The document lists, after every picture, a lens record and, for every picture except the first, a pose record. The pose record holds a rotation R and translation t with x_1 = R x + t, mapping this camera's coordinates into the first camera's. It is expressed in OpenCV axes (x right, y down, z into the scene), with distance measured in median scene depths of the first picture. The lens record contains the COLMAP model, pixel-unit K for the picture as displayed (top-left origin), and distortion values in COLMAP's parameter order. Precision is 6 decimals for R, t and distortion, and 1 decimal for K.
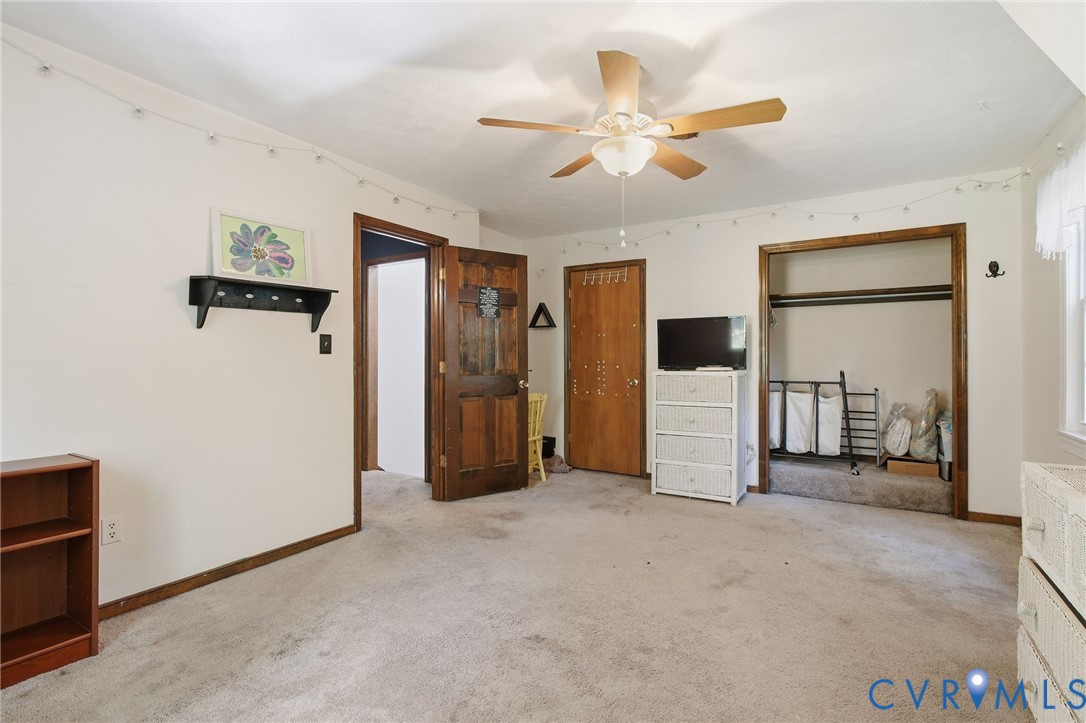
lens RADIAL K [[489.0, 0, 533.0], [0, 489.0, 360.5], [0, 0, 1]] dist [0.001980, -0.000638]
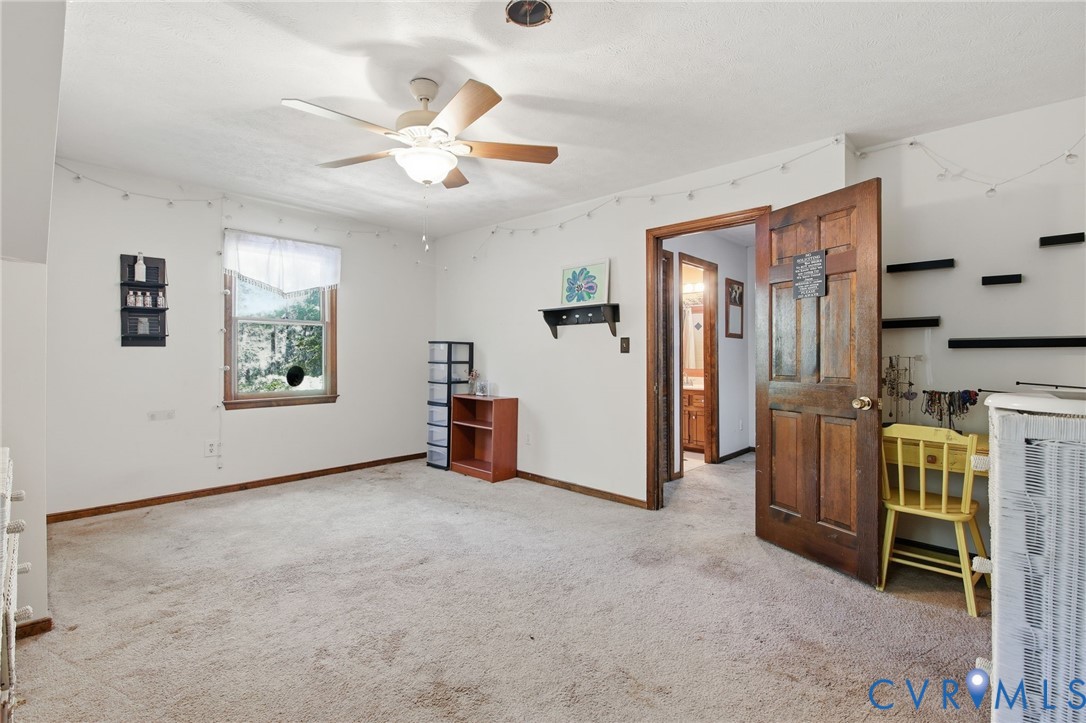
lens RADIAL K [[489.0, 0, 556.7], [0, 489.0, 359.7], [0, 0, 1]] dist [0.001980, -0.000638]
pose [[-0.140401, 0.007941, -0.990063, 0.788257], [-0.010944, 0.999894, 0.009572, -0.006258], [0.990034, 0.012179, -0.140300, 0.939920]]
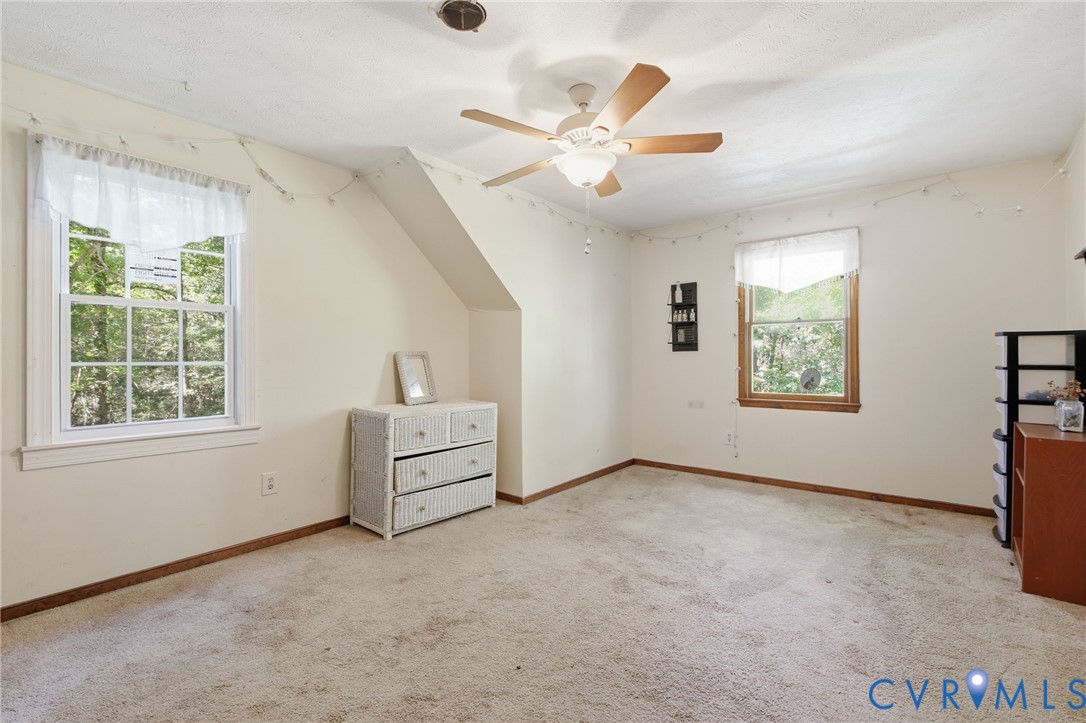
lens RADIAL K [[489.0, 0, 537.8], [0, 489.0, 360.9], [0, 0, 1]] dist [0.001980, -0.000638]
pose [[-0.995556, 0.003555, 0.094102, 0.127569], [0.004671, 0.999921, 0.011637, -0.005080], [-0.094054, 0.012025, -0.995495, 1.364181]]
